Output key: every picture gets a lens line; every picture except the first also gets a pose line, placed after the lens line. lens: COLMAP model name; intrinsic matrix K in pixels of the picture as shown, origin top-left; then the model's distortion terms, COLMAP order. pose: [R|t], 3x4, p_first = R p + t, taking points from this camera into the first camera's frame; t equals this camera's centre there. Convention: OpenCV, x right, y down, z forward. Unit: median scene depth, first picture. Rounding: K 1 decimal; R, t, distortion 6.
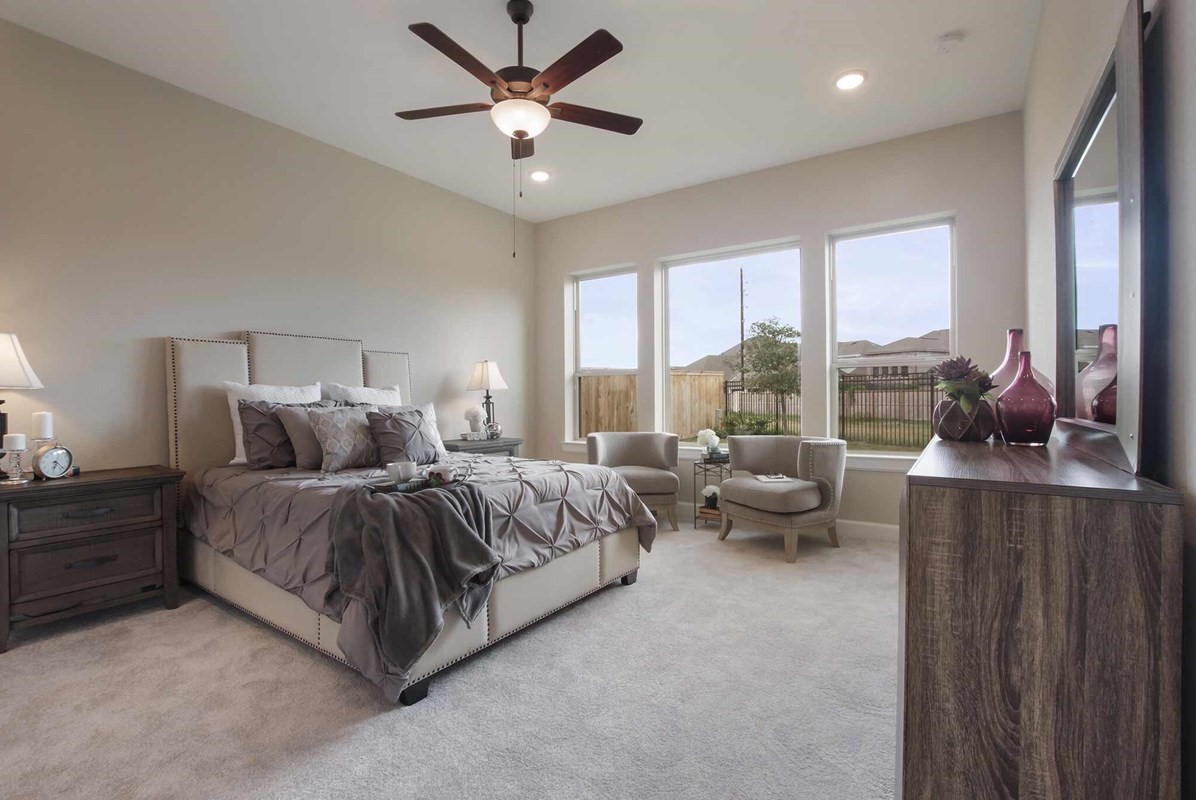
lens RADIAL K [[542.8, 0, 598.6], [0, 542.8, 397.9], [0, 0, 1]] dist [-0.023768, -0.000394]
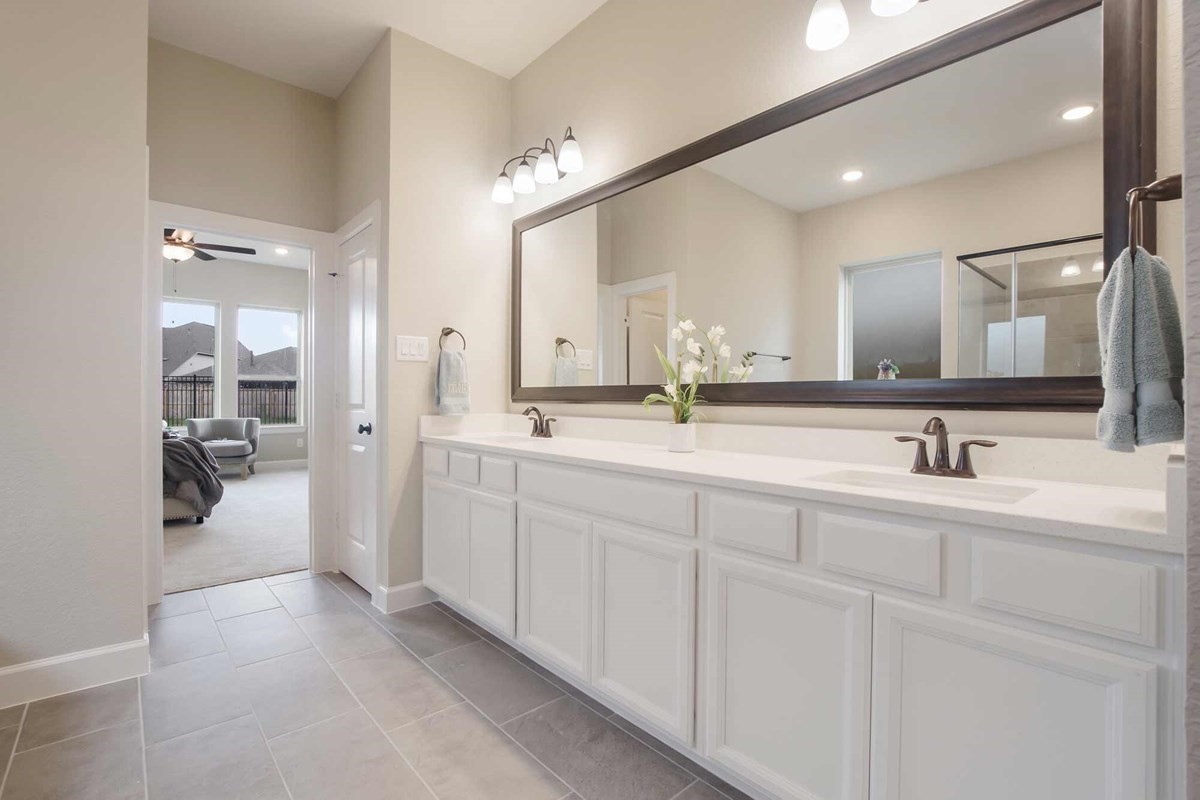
lens RADIAL K [[544.6, 0, 600.6], [0, 544.6, 400.2], [0, 0, 1]] dist [-0.023768, -0.000394]
pose [[0.235602, 0.005460, 0.971834, -1.167650], [-0.002774, 0.999984, -0.004946, 0.019931], [-0.971846, -0.001531, 0.235613, -0.670581]]
